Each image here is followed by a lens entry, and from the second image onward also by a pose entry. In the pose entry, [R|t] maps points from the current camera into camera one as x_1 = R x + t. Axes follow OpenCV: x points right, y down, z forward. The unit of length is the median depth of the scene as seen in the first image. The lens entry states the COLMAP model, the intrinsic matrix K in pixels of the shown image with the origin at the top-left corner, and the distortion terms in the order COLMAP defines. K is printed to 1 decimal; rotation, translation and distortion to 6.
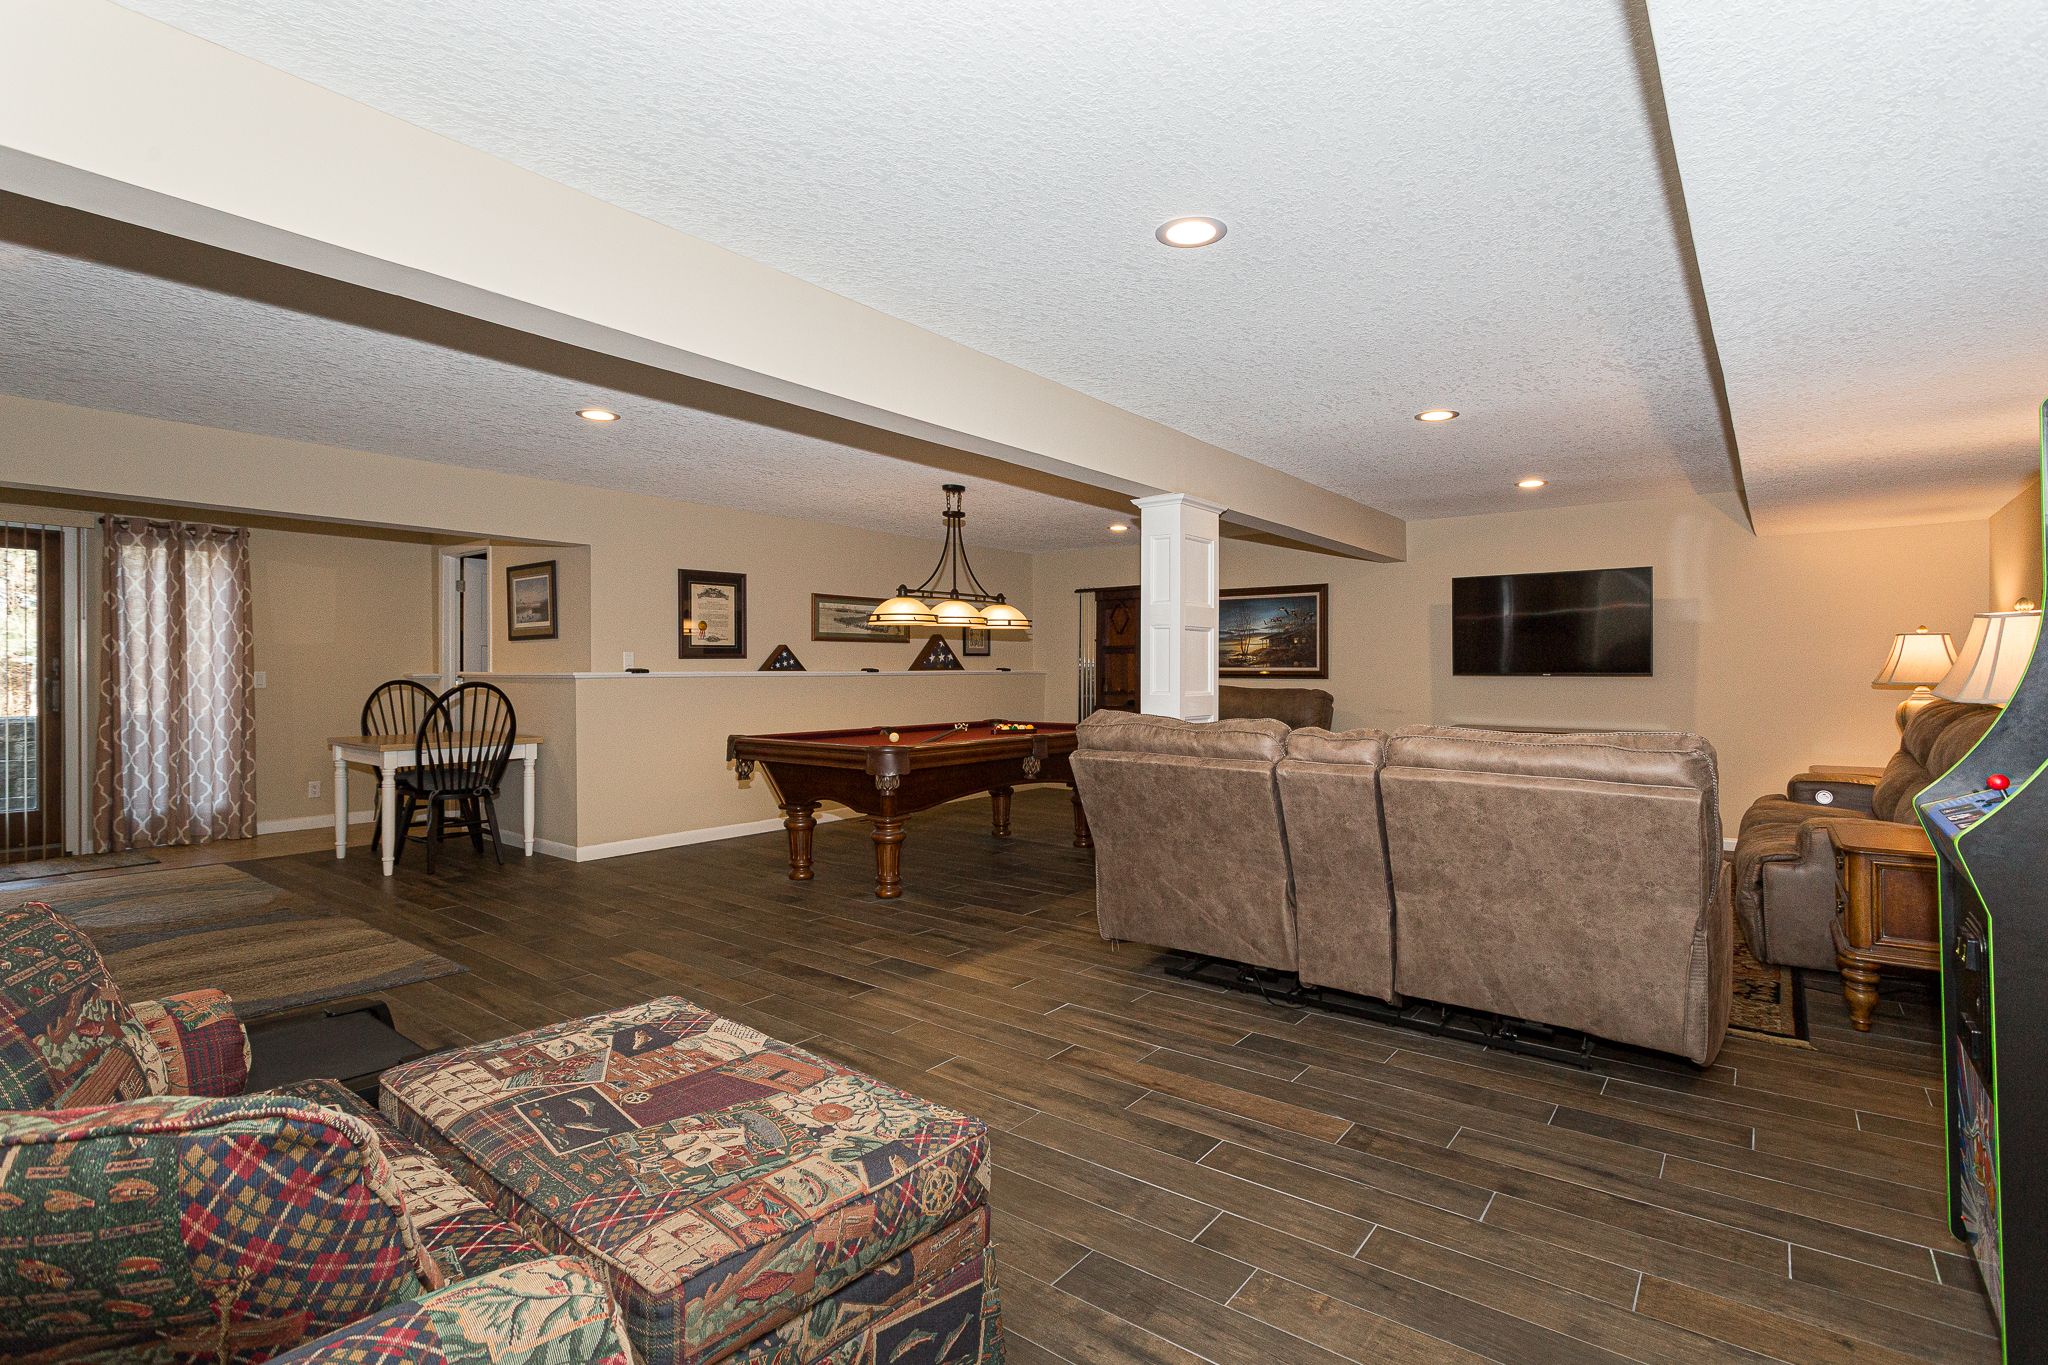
lens RADIAL K [[975.7, 0, 1019.6], [0, 975.7, 680.5], [0, 0, 1]] dist [0.000058, -0.000059]
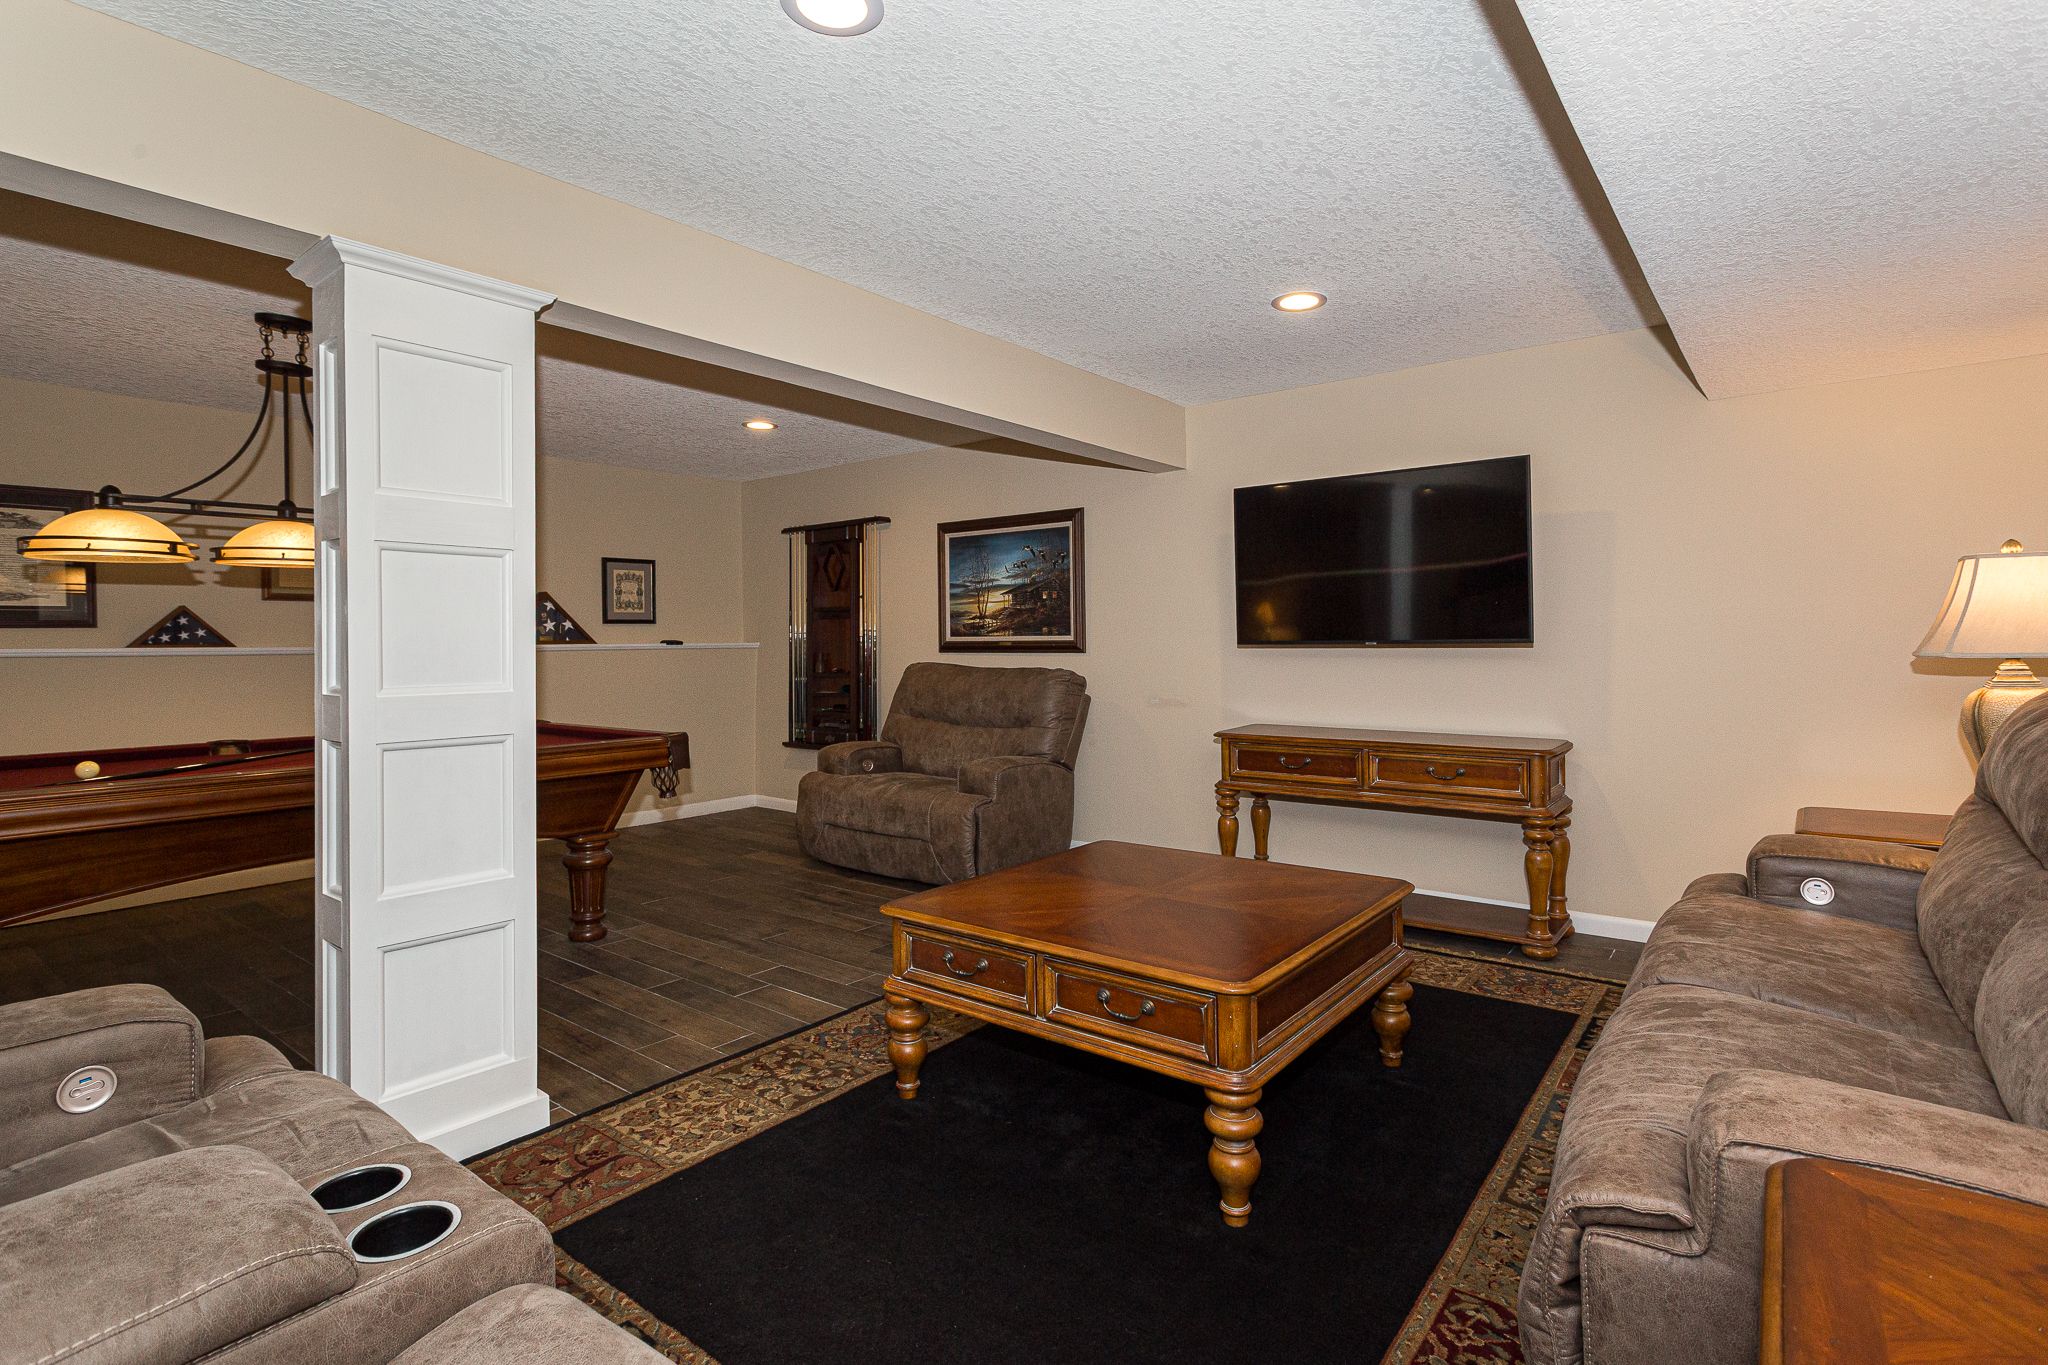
lens RADIAL K [[1005.3, 0, 1034.4], [0, 1005.3, 652.6], [0, 0, 1]] dist [-0.000719, 0.000513]
pose [[0.999965, -0.008062, 0.002418, 0.340597], [0.008066, 0.999966, -0.001762, -0.000971], [-0.002404, 0.001781, 0.999996, 0.391817]]
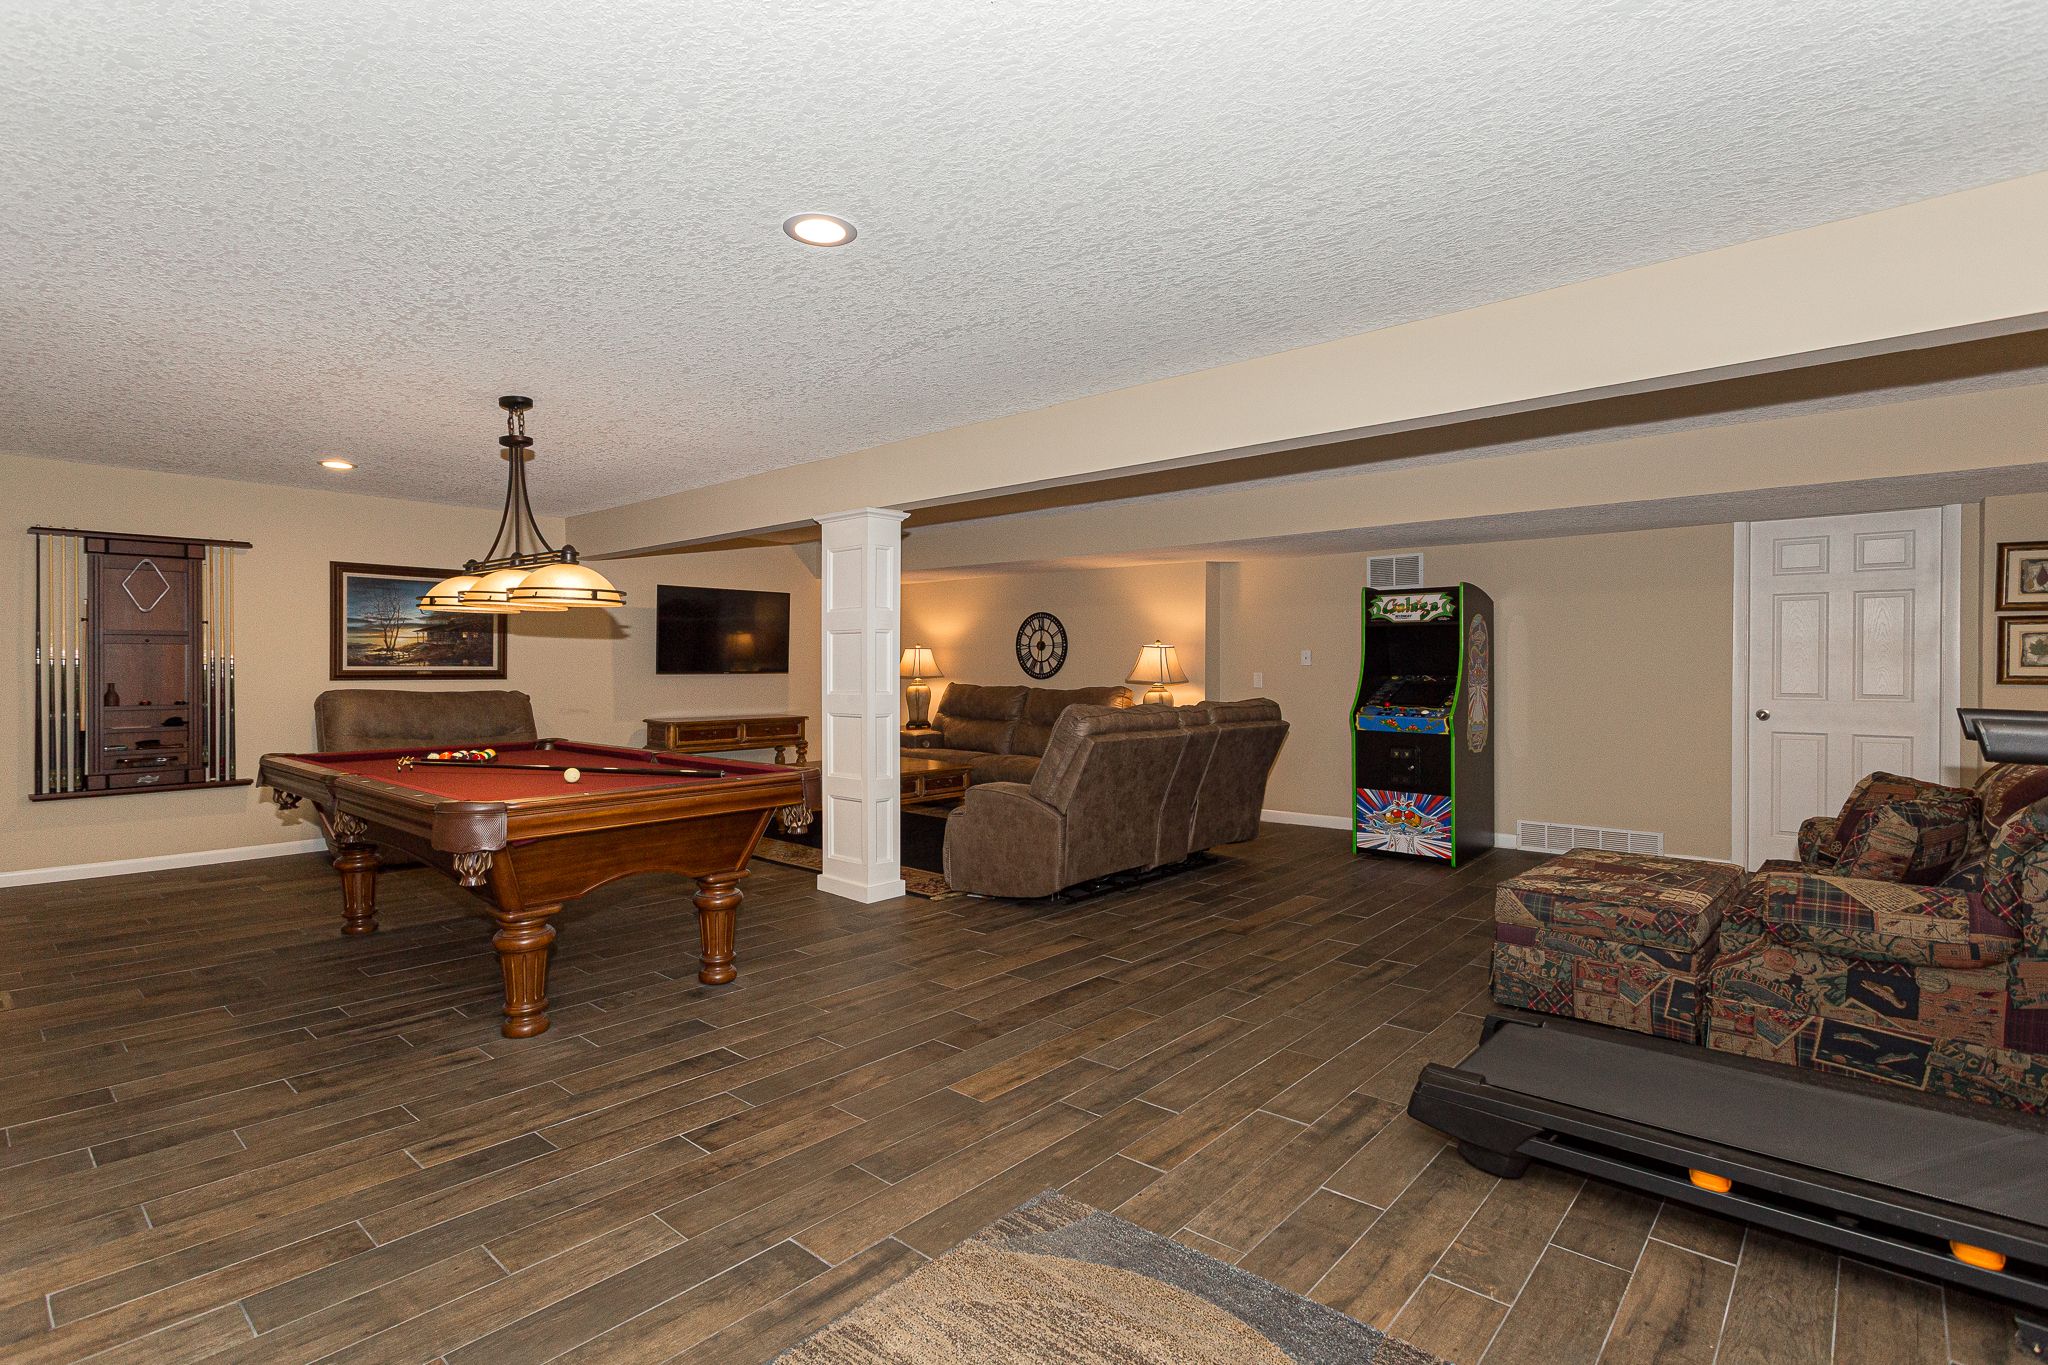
lens RADIAL K [[975.7, 0, 1019.6], [0, 975.7, 680.5], [0, 0, 1]] dist [0.000058, -0.000059]
pose [[0.061916, -0.015497, 0.997961, -0.671607], [0.009918, 0.999840, 0.014911, -0.011084], [-0.998032, 0.008975, 0.062059, 0.573178]]
